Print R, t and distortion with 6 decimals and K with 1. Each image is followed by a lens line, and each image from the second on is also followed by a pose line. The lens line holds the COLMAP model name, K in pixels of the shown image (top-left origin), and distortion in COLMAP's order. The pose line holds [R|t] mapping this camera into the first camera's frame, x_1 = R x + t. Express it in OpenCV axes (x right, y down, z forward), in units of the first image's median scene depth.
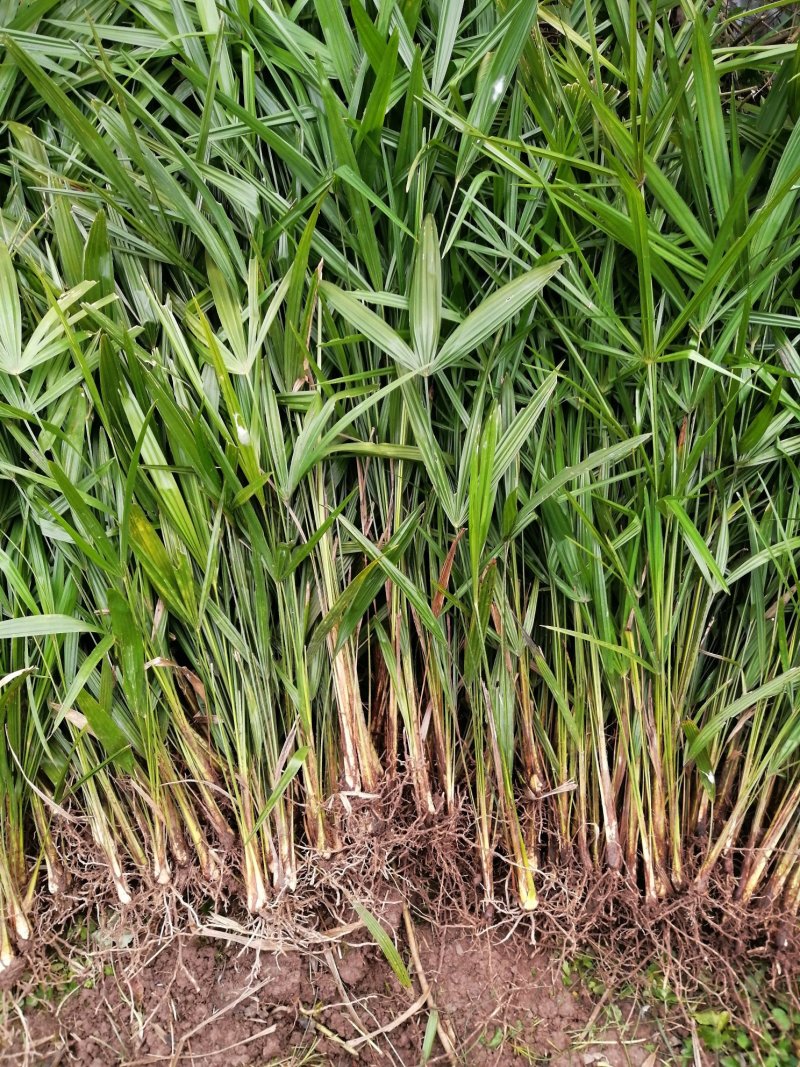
lens RADIAL K [[828.5, 0, 400.0], [0, 828.5, 533.5], [0, 0, 1]] dist [-0.013341, 0.045343]
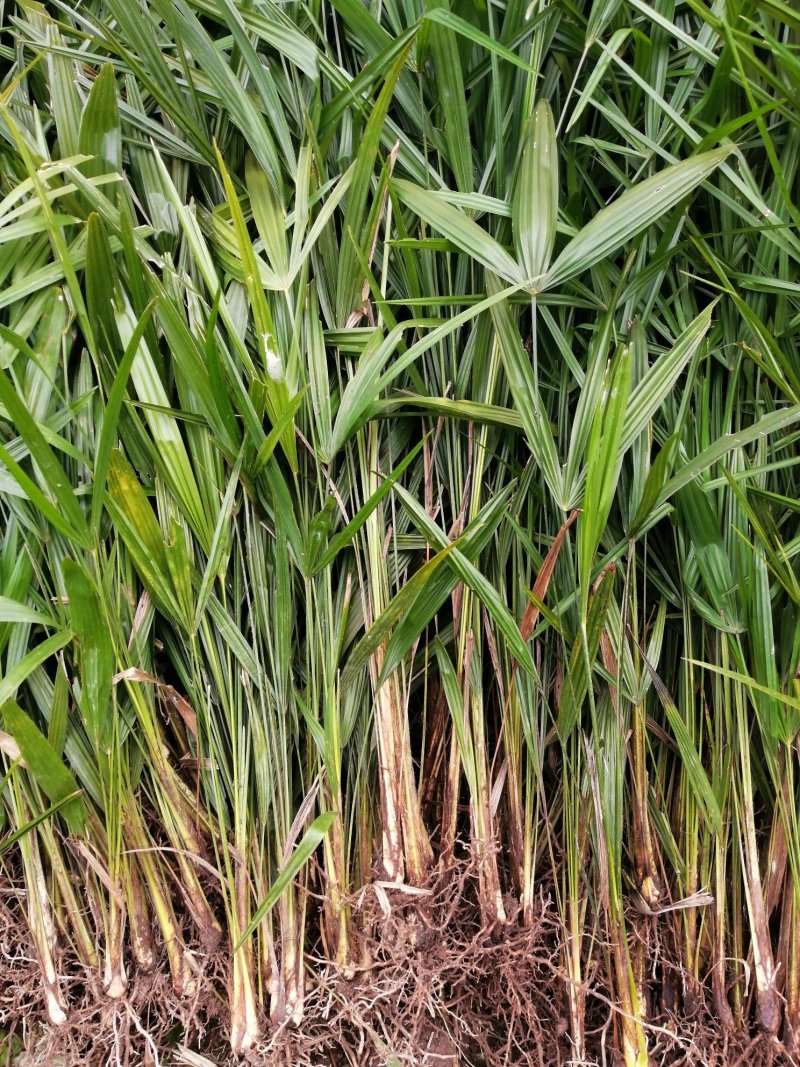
lens RADIAL K [[828.5, 0, 400.0], [0, 828.5, 533.5], [0, 0, 1]] dist [-0.013341, 0.045343]
pose [[0.997153, 0.059135, -0.046792, -0.034644], [-0.062624, 0.995063, -0.076989, 0.069728], [0.042009, 0.079701, 0.995933, 0.273812]]
